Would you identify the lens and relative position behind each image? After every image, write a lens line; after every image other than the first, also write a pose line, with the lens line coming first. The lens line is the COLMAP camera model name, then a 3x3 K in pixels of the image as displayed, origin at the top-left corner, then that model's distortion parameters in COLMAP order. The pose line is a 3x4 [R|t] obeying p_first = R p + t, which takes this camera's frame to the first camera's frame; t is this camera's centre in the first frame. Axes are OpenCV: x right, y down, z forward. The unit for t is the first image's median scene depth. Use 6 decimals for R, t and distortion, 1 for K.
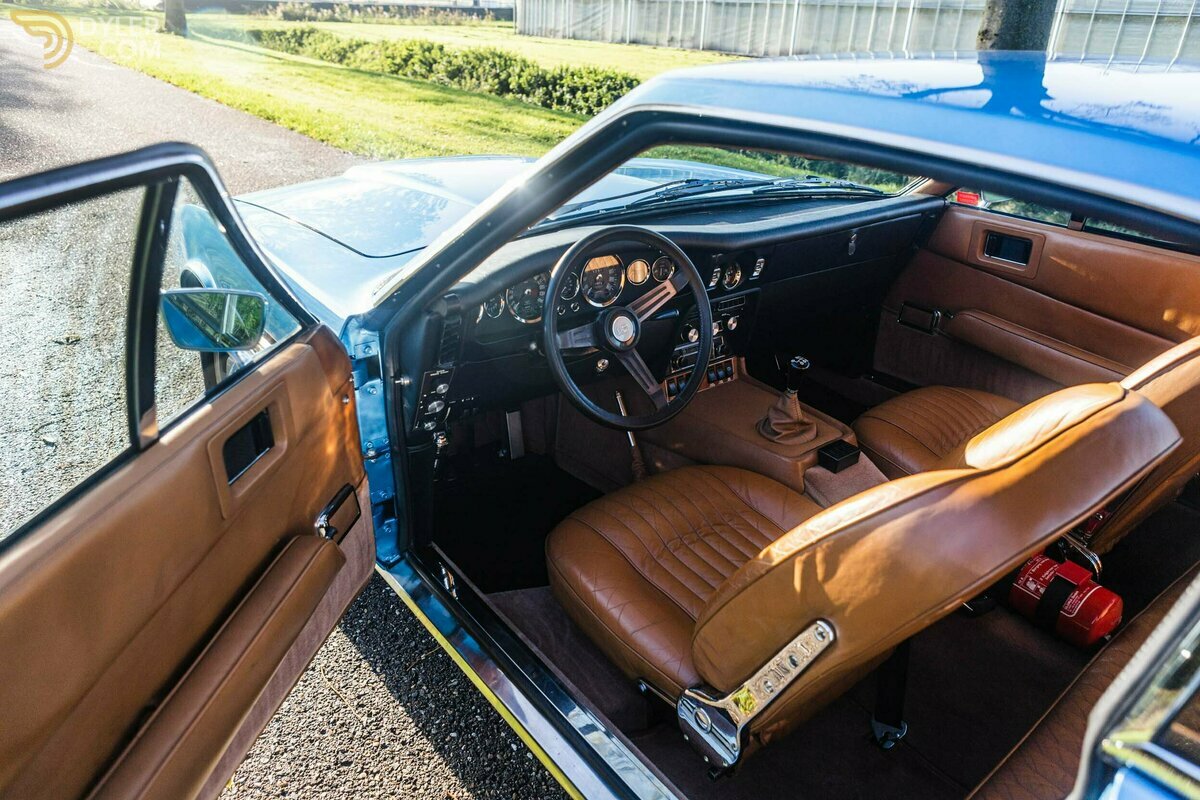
lens RADIAL K [[816.1, 0, 599.1], [0, 816.1, 397.9], [0, 0, 1]] dist [-0.040435, 0.025610]
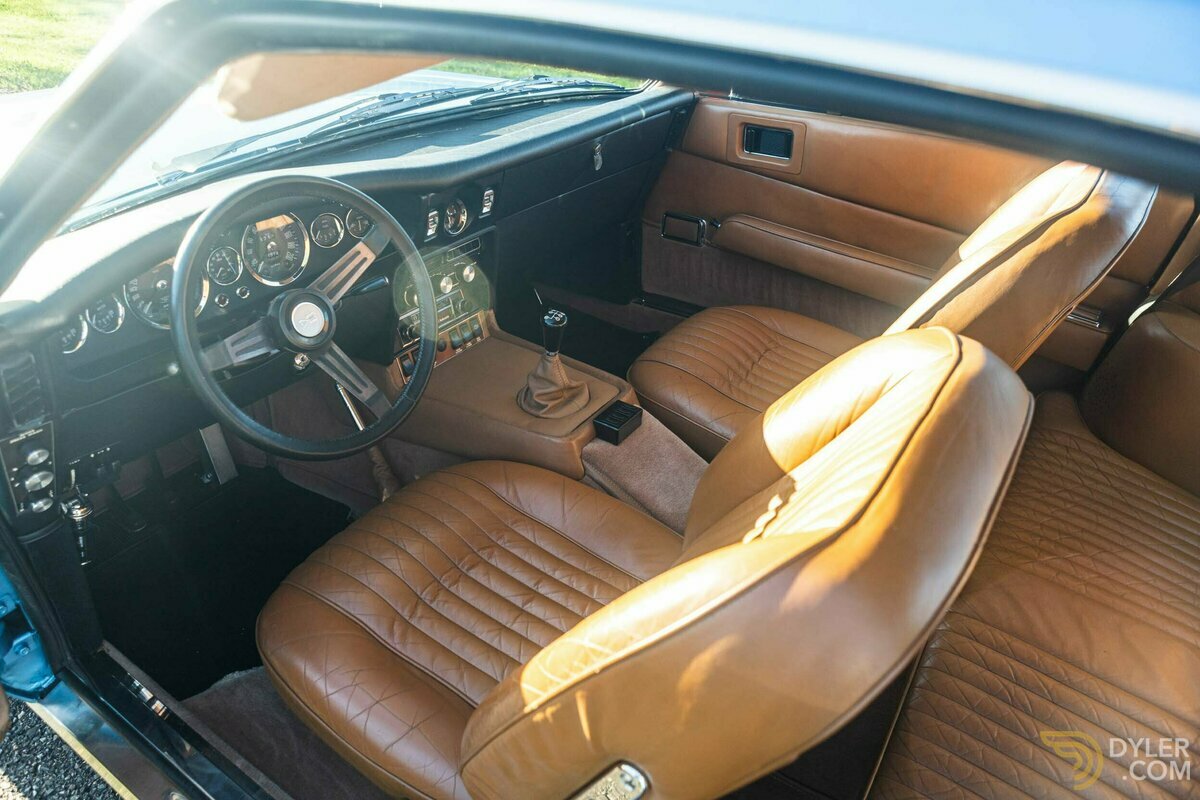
lens RADIAL K [[816.1, 0, 605.8], [0, 816.1, 401.3], [0, 0, 1]] dist [-0.040435, 0.025610]
pose [[0.951728, -0.177583, 0.250357, 0.073506], [0.147791, 0.979994, 0.133303, -0.059325], [-0.269021, -0.089868, 0.958932, 0.195654]]
